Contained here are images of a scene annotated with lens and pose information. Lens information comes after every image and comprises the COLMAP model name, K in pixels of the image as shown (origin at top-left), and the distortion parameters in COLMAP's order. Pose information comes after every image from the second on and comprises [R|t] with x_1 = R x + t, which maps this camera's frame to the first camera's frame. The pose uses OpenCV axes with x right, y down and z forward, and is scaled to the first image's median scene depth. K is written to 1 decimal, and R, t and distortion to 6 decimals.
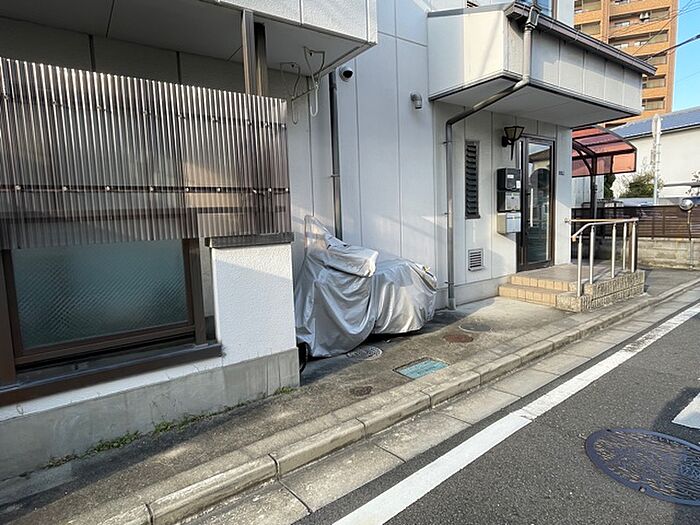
lens RADIAL K [[395.5, 0, 350.0], [0, 395.5, 262.5], [0, 0, 1]] dist [0.000460, -0.000018]
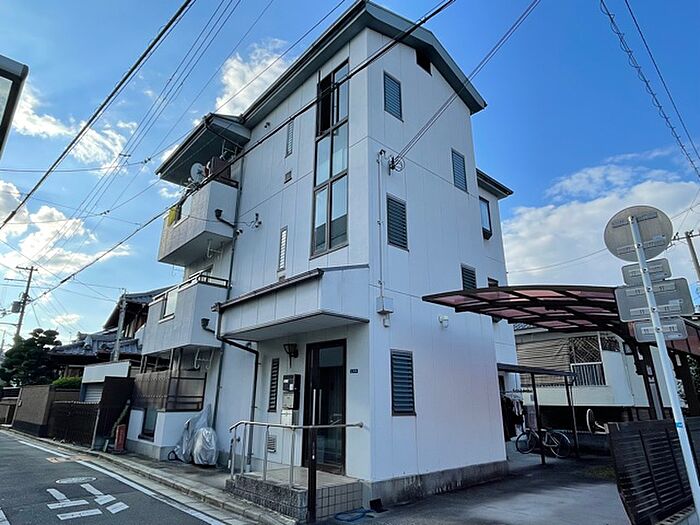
lens RADIAL K [[416.0, 0, 350.0], [0, 416.0, 262.5], [0, 0, 1]] dist [-0.001303, -0.000172]
pose [[0.104114, -0.270147, -0.957173, 1.847688], [-0.122010, 0.951665, -0.281863, -0.225418], [0.987053, 0.146131, 0.066121, 1.045037]]
